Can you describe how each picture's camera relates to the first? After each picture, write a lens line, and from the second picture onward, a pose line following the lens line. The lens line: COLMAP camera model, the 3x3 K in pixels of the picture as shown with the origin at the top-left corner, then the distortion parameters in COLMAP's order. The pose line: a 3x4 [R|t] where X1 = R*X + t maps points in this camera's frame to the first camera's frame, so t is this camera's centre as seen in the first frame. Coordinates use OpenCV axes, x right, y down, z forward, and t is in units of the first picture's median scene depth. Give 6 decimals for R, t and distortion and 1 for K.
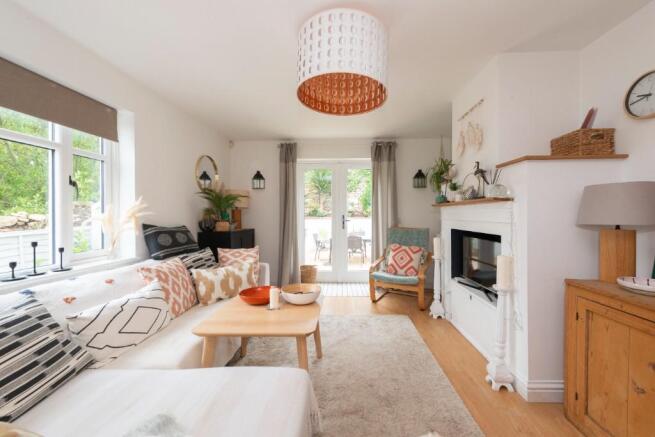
lens RADIAL K [[260.7, 0, 332.6], [0, 260.7, 221.7], [0, 0, 1]] dist [0.001104, -0.000542]
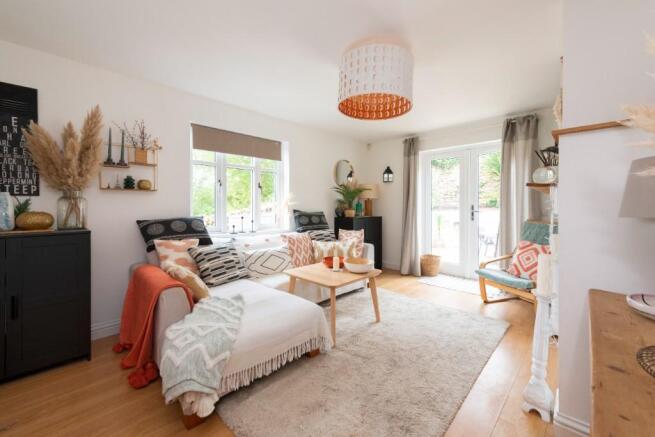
lens RADIAL K [[261.5, 0, 327.3], [0, 261.5, 215.7], [0, 0, 1]] dist [0.003445, -0.000160]
pose [[0.735462, 0.033091, -0.676758, 0.513656], [-0.024781, 0.999452, 0.021940, 0.005751], [0.677113, 0.000635, 0.735879, -0.044956]]
